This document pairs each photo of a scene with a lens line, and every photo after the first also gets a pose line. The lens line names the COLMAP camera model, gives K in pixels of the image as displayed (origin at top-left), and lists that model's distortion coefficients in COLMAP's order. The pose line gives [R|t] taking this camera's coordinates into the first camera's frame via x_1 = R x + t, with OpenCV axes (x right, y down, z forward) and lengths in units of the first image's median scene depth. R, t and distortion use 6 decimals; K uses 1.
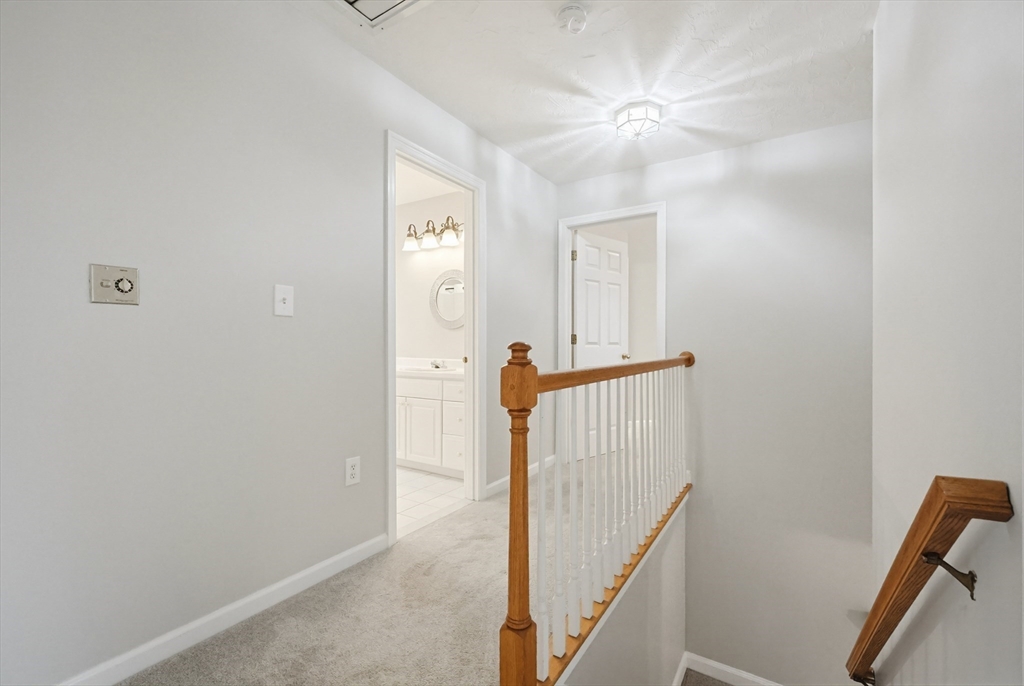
lens RADIAL K [[436.8, 0, 511.3], [0, 436.8, 344.0], [0, 0, 1]] dist [-0.000024, 0.000086]
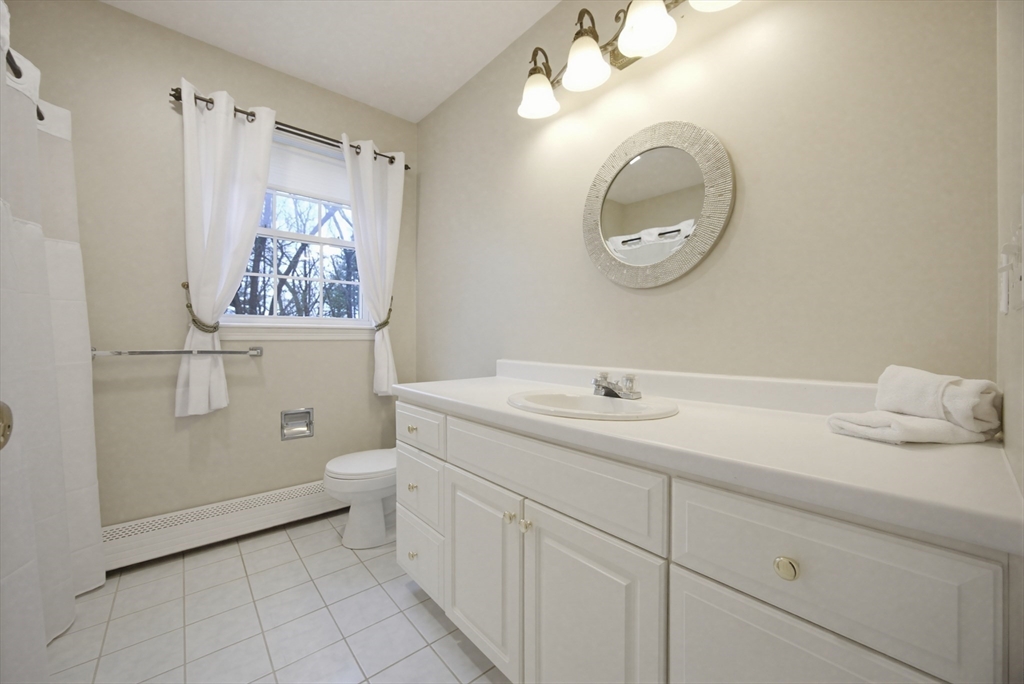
lens RADIAL K [[436.8, 0, 511.3], [0, 436.8, 343.0], [0, 0, 1]] dist [-0.000024, 0.000086]
pose [[0.959181, 0.003608, -0.282771, -0.146546], [0.002996, 0.999733, 0.022919, 0.004192], [0.282778, -0.022831, 0.958914, 0.637856]]
